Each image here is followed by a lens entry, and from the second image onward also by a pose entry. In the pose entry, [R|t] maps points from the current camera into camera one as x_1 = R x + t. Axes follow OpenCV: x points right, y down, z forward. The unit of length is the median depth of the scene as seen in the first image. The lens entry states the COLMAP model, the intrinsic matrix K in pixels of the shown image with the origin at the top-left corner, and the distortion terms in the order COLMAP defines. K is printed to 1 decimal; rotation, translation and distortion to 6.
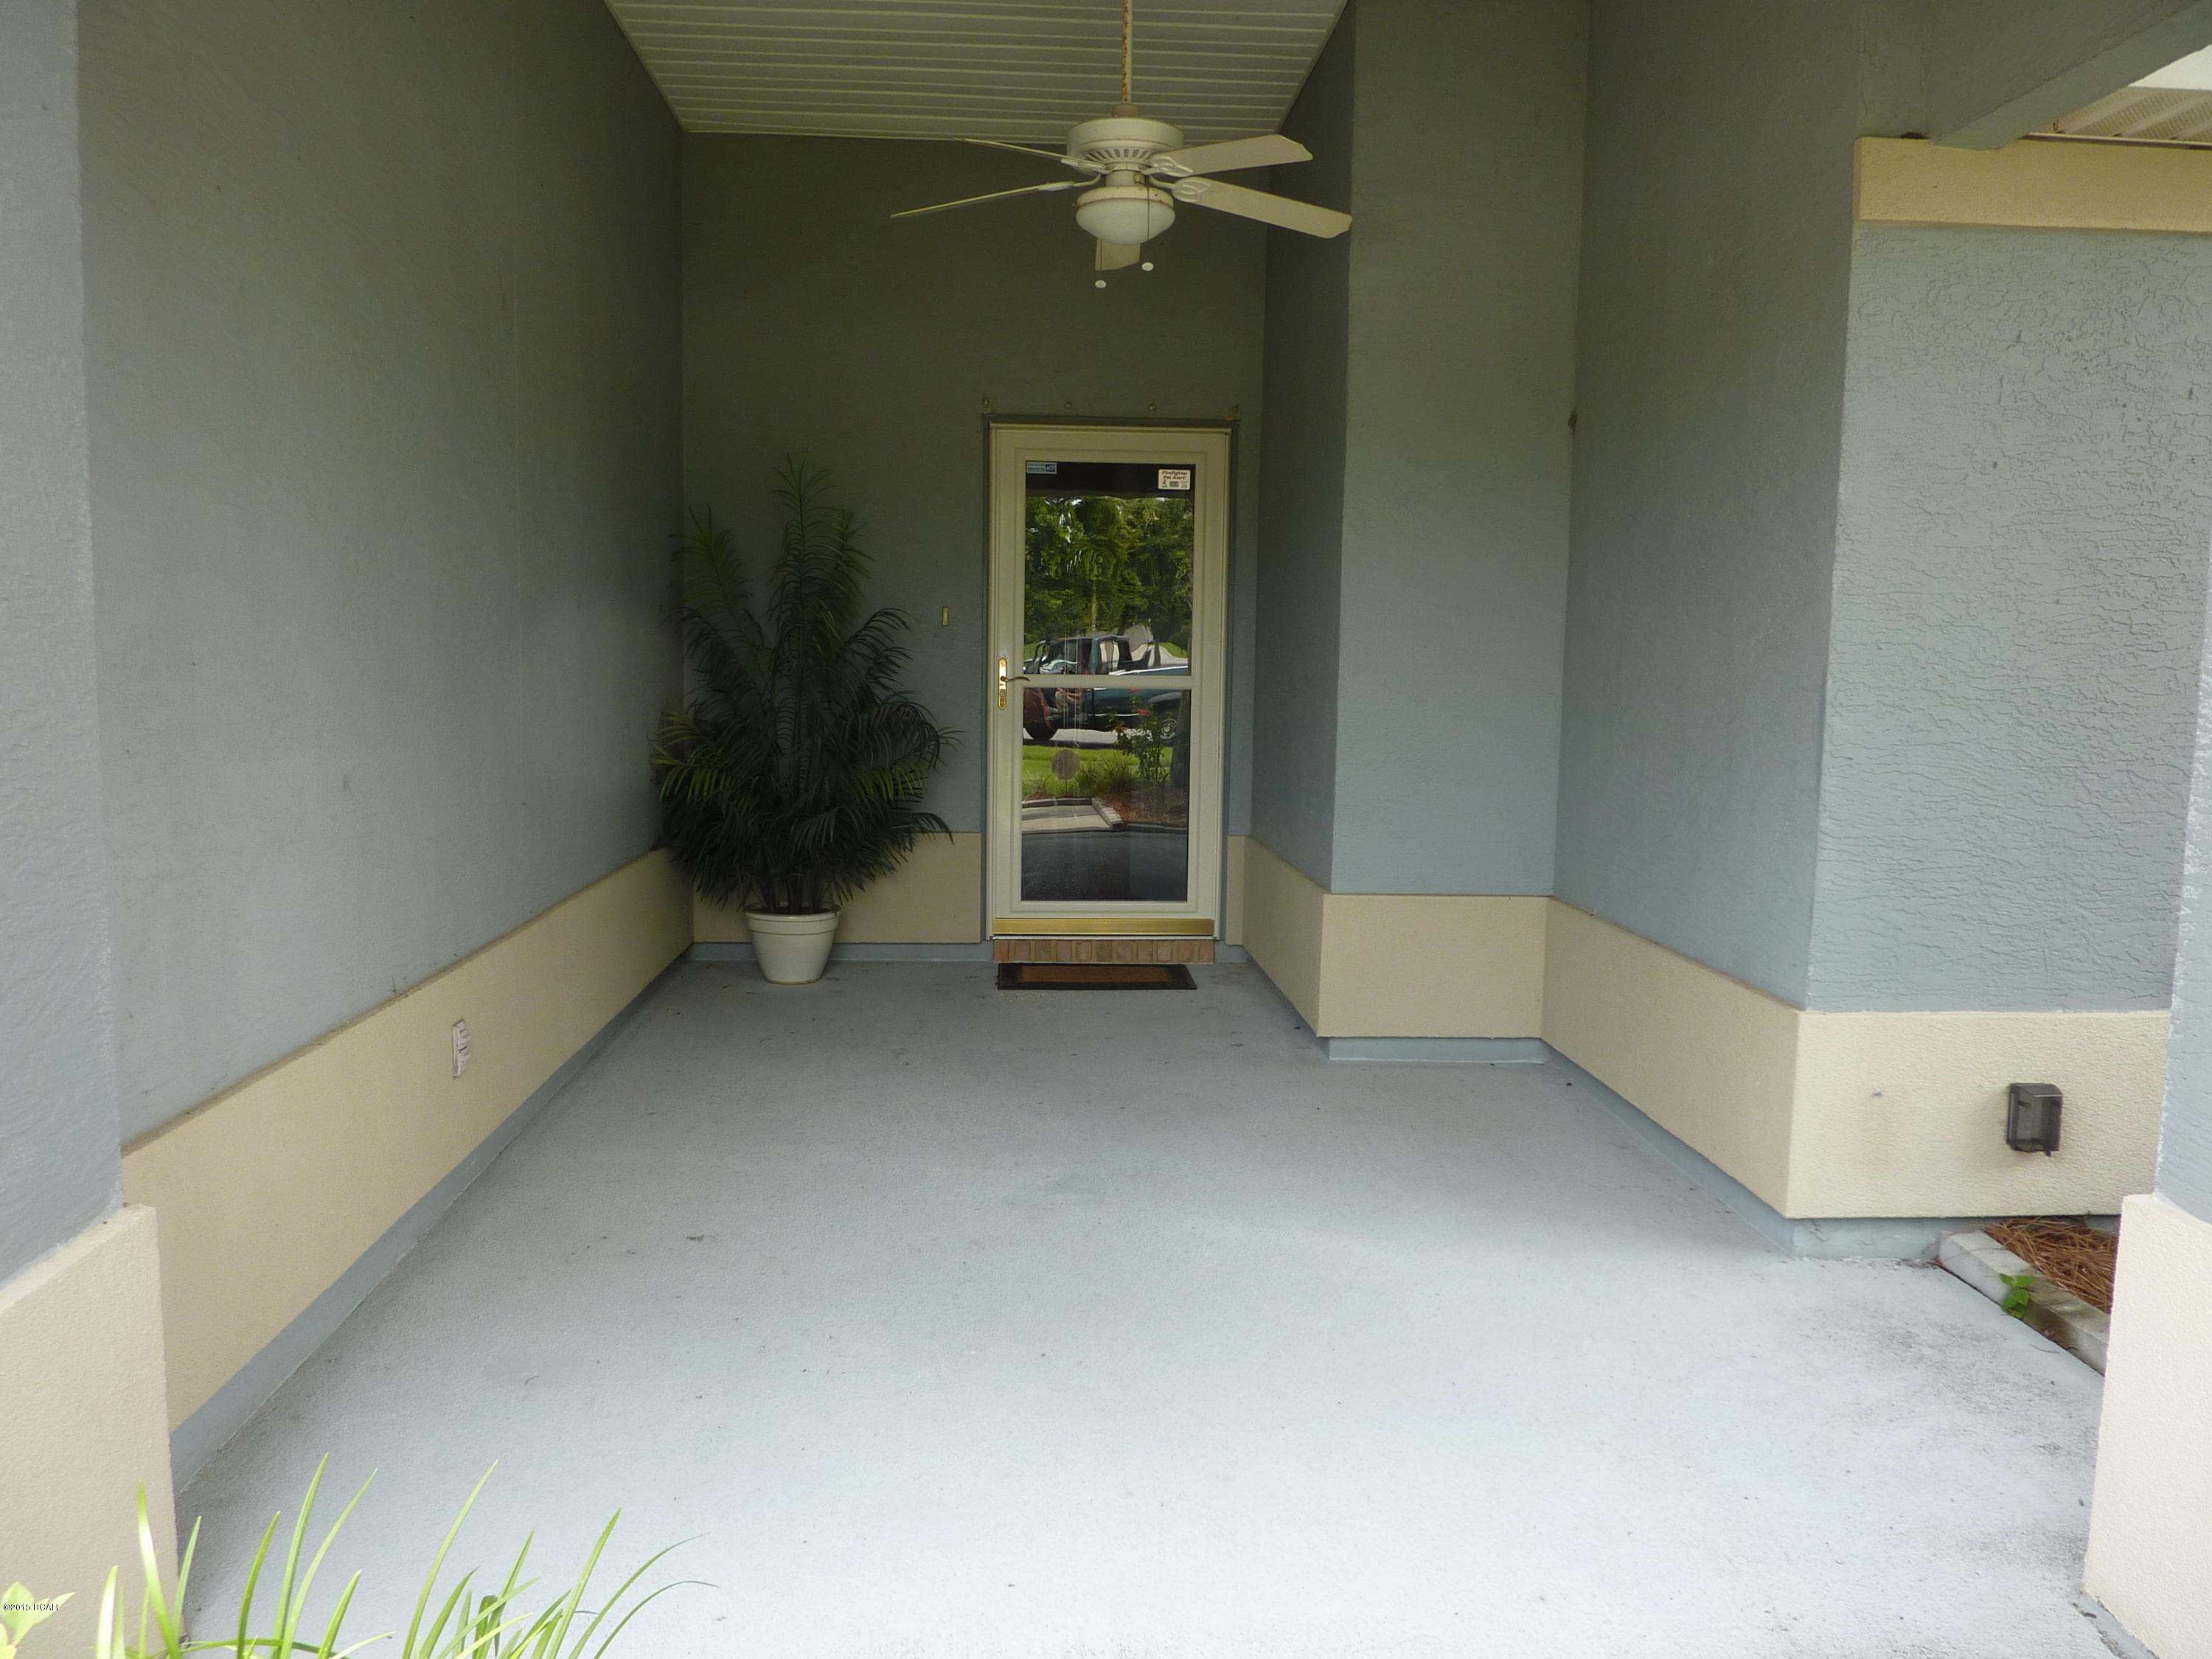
lens RADIAL K [[1638.4, 0, 1111.0], [0, 1638.4, 824.0], [0, 0, 1]] dist [-0.014258, -0.014484]
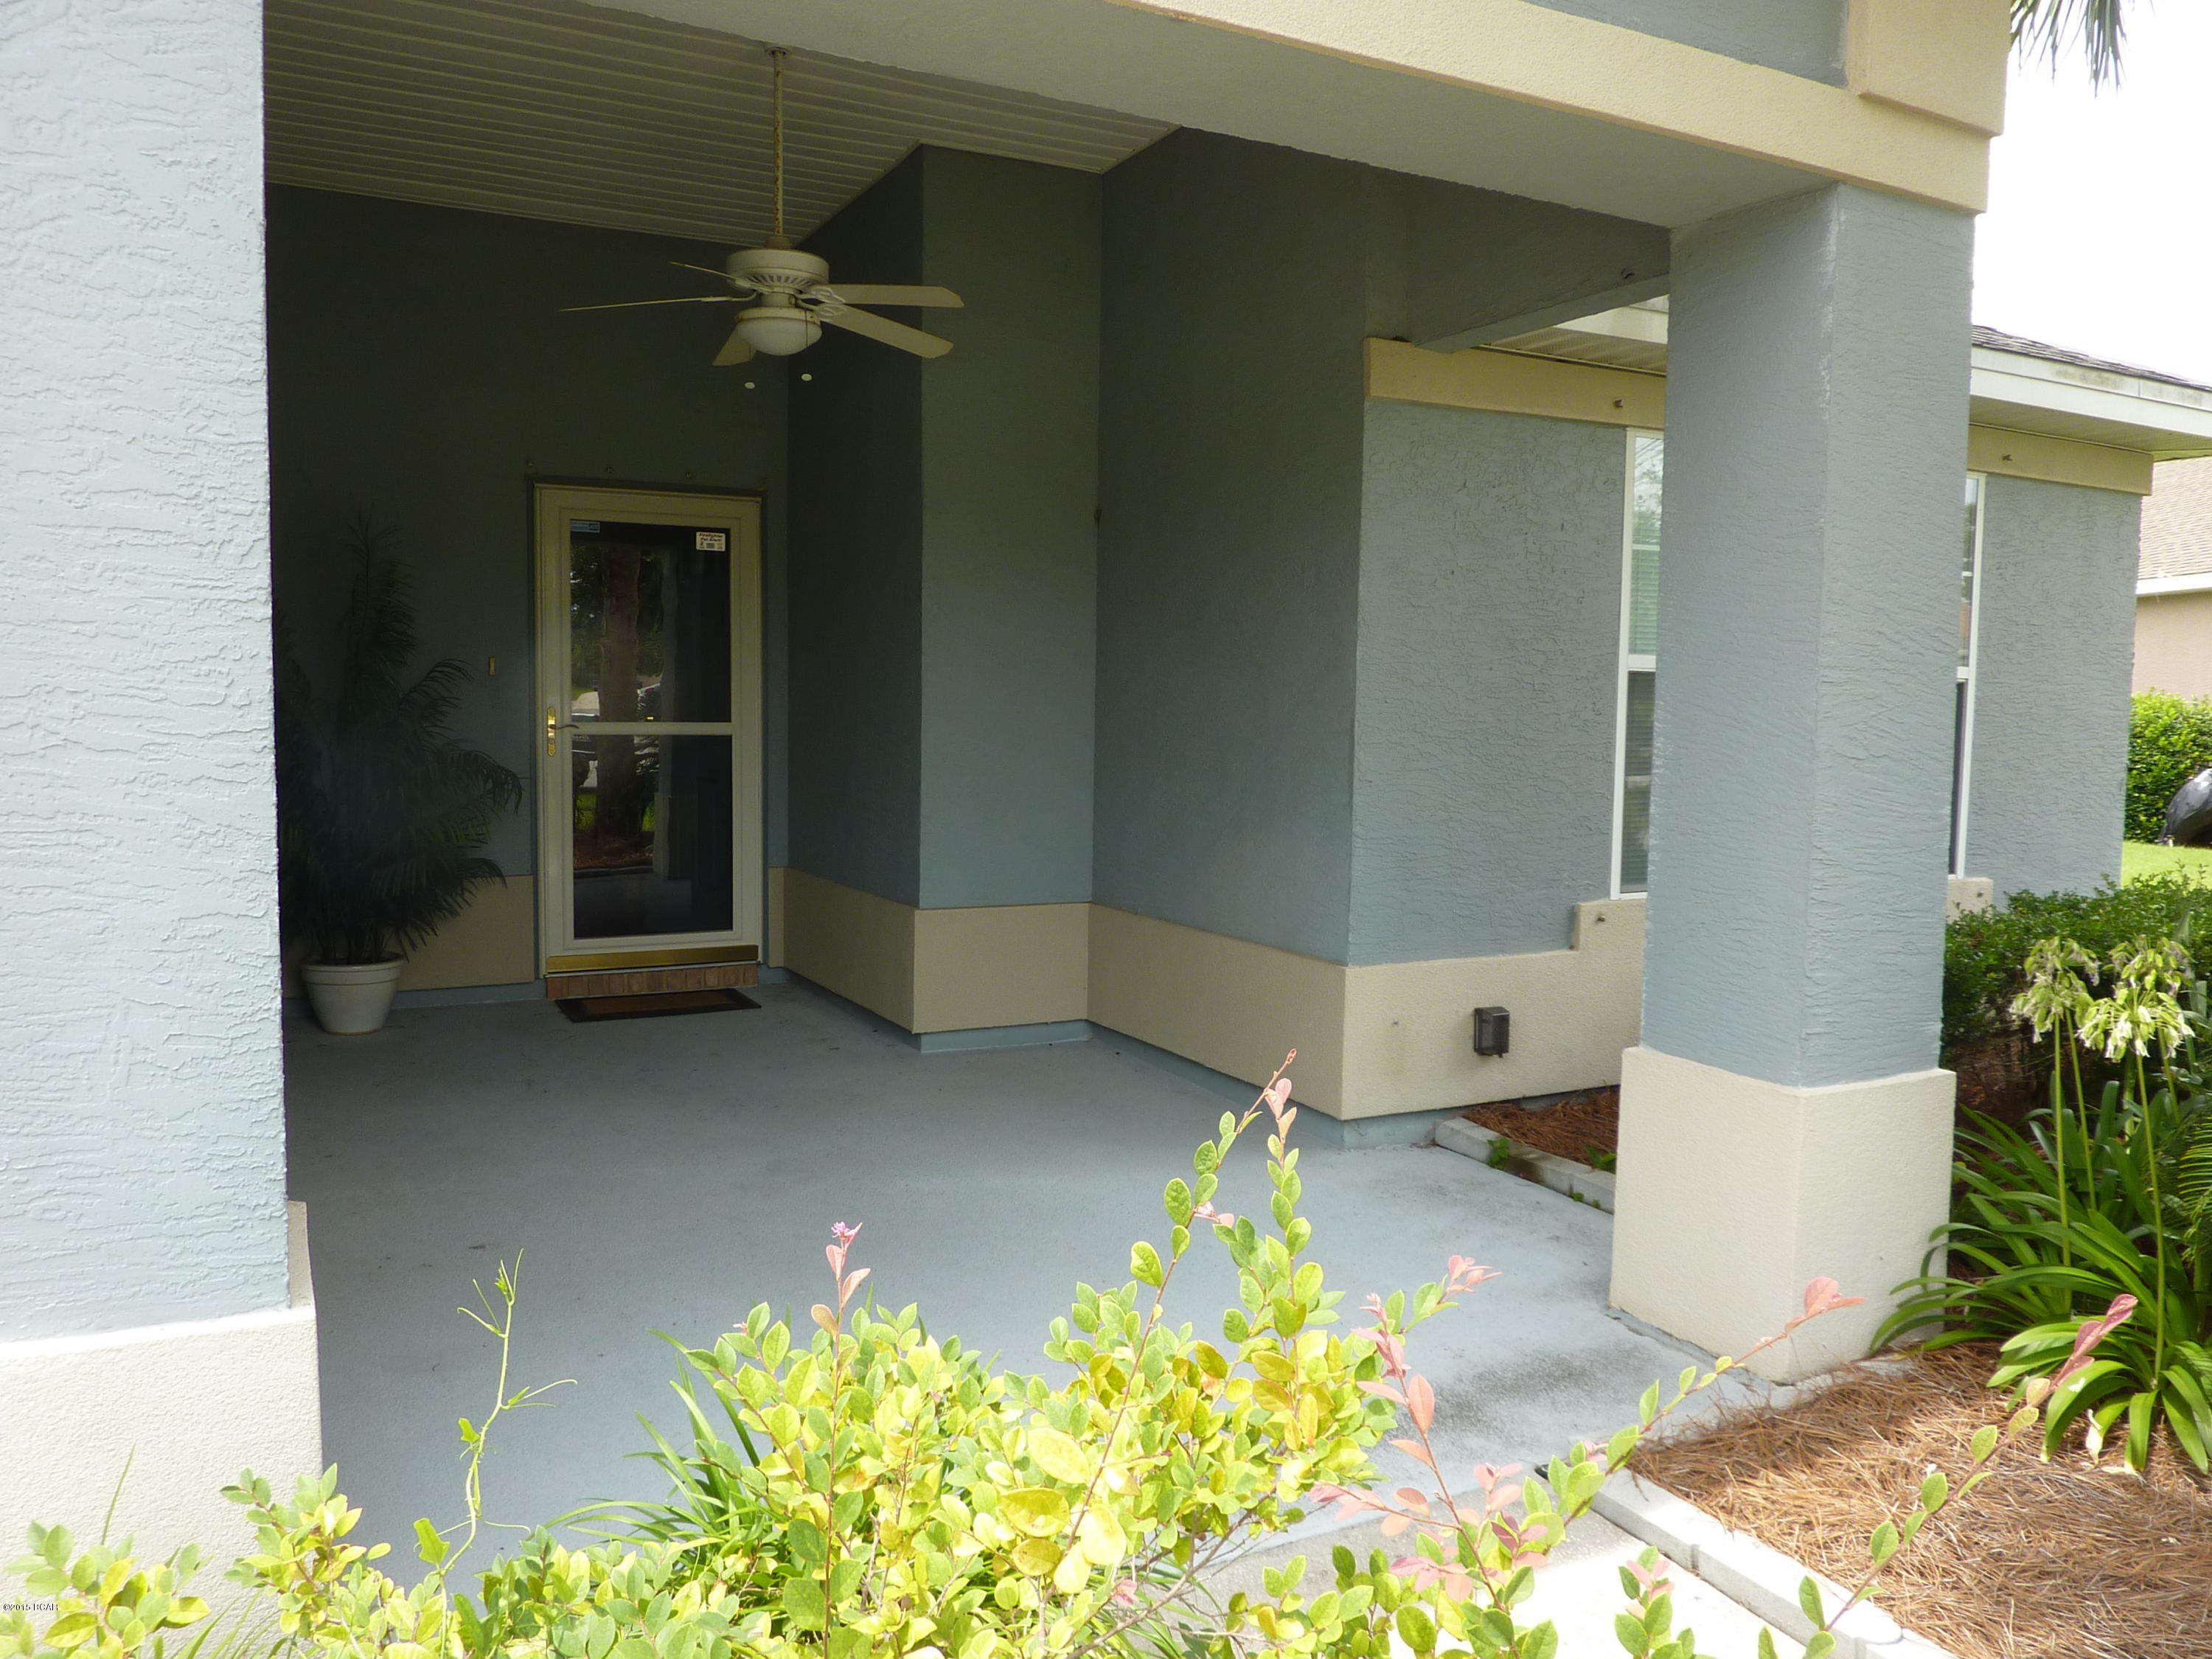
lens RADIAL K [[1638.4, 0, 1099.5], [0, 1638.4, 831.8], [0, 0, 1]] dist [-0.014258, -0.014484]
pose [[0.915397, -0.036196, 0.400921, -0.307199], [0.043200, 0.999031, -0.008441, 0.004068], [-0.400227, 0.025046, 0.916074, -0.172512]]
